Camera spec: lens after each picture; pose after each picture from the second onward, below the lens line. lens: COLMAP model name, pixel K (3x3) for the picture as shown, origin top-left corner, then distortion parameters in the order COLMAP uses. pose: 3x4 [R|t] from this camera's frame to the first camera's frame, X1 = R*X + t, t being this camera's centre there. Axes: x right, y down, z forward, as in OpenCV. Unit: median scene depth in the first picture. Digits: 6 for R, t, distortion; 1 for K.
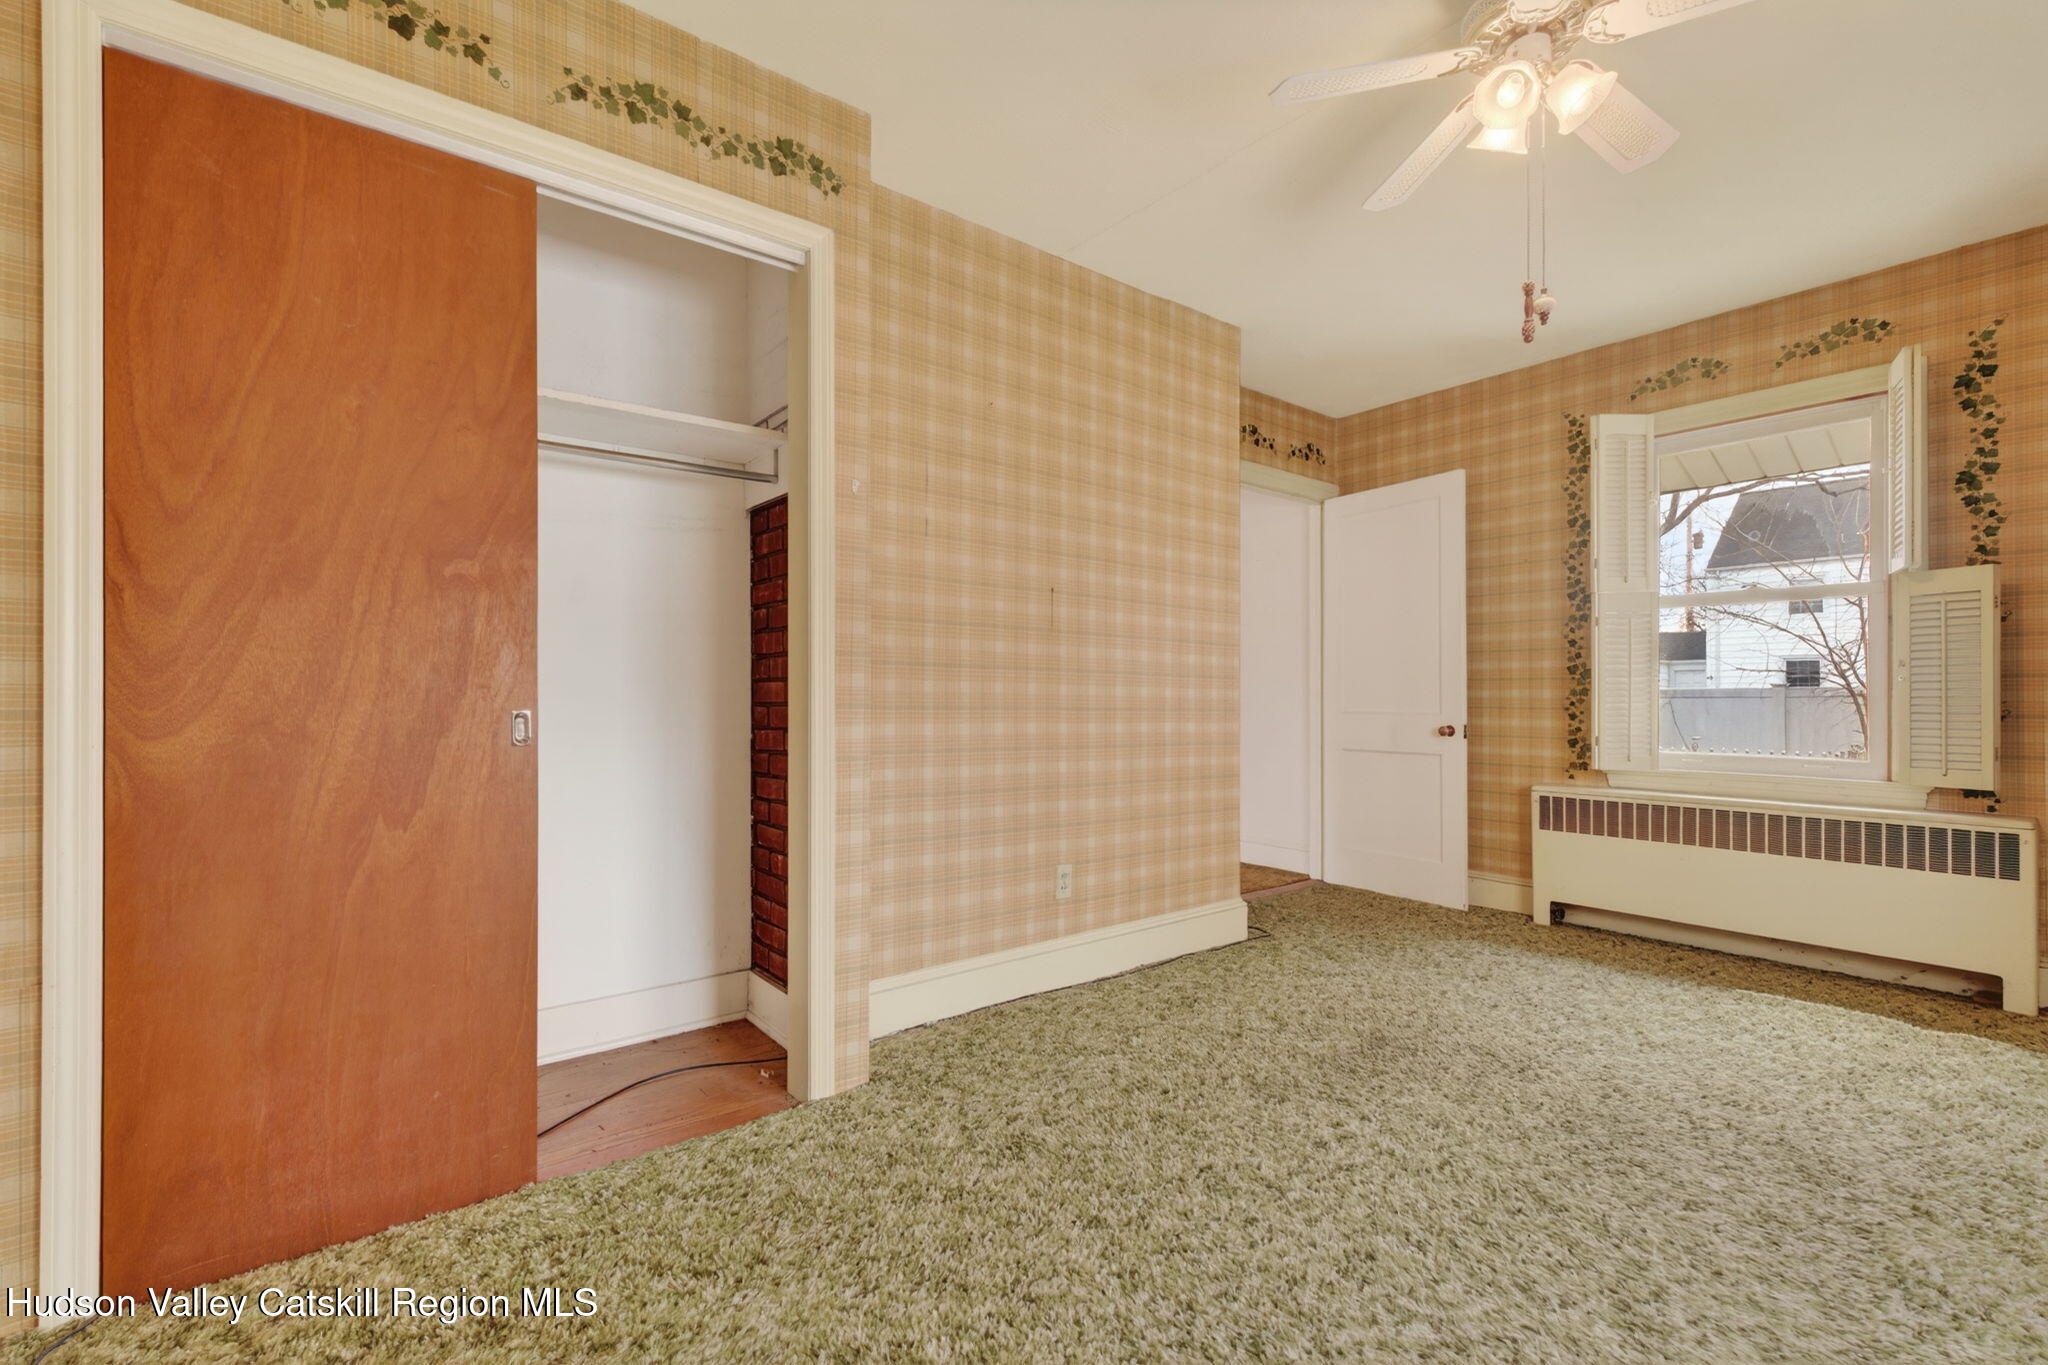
lens RADIAL K [[887.9, 0, 1024.8], [0, 887.9, 694.5], [0, 0, 1]] dist [0.002488, 0.000120]
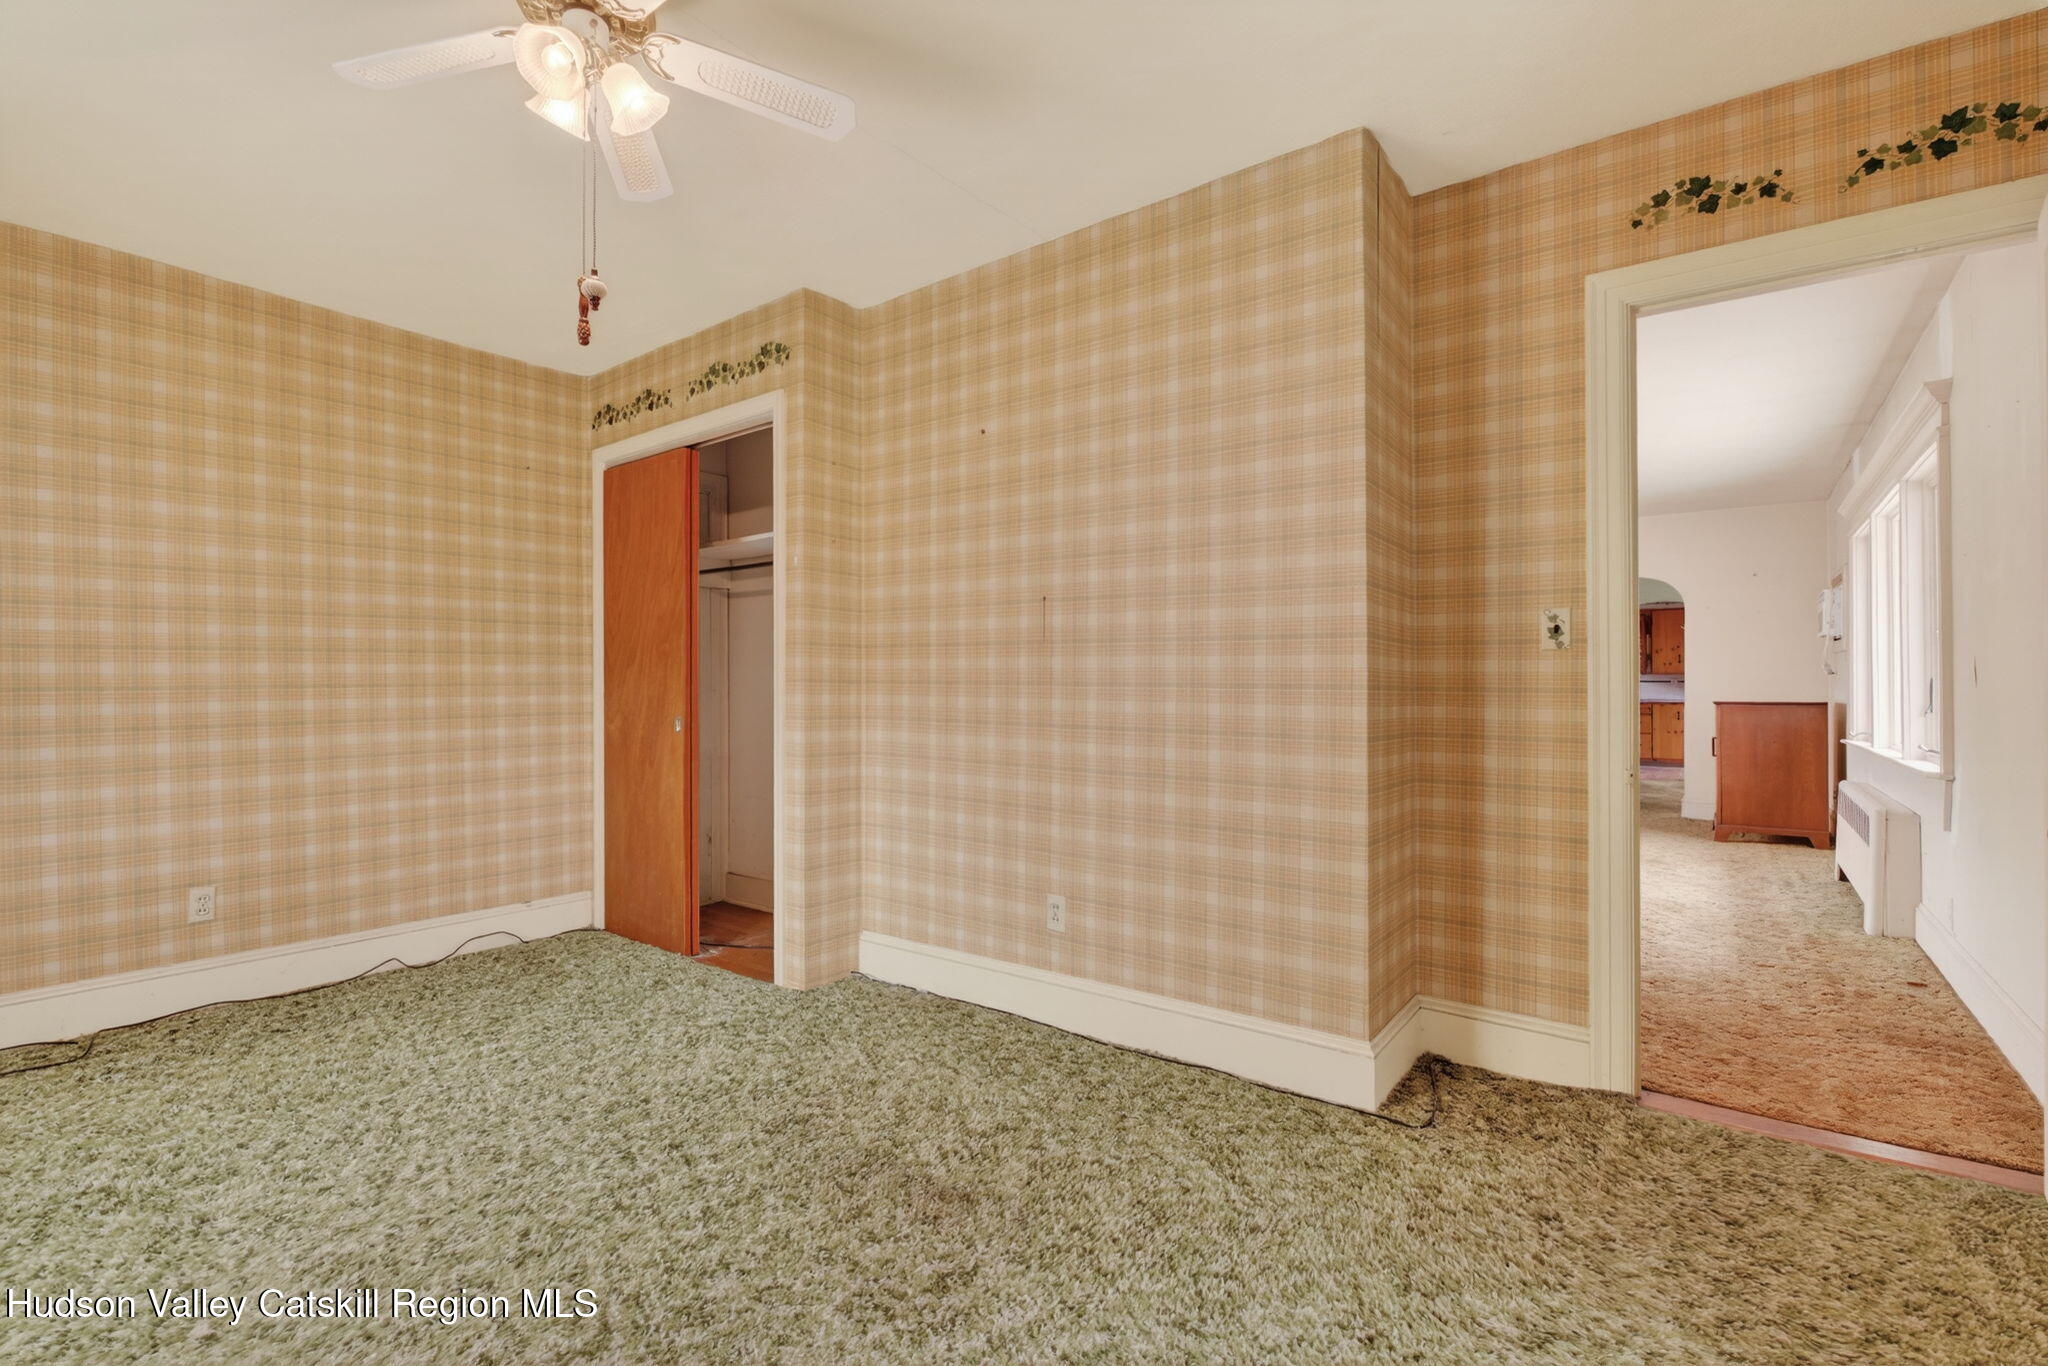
lens RADIAL K [[923.2, 0, 1024.0], [0, 923.2, 683.0], [0, 0, 1]] dist [-0.013551, 0.000646]
pose [[0.250460, -0.004132, -0.968118, 1.162414], [0.008501, 0.999962, -0.002069, -0.032382], [0.968090, -0.007711, 0.250486, 0.876850]]
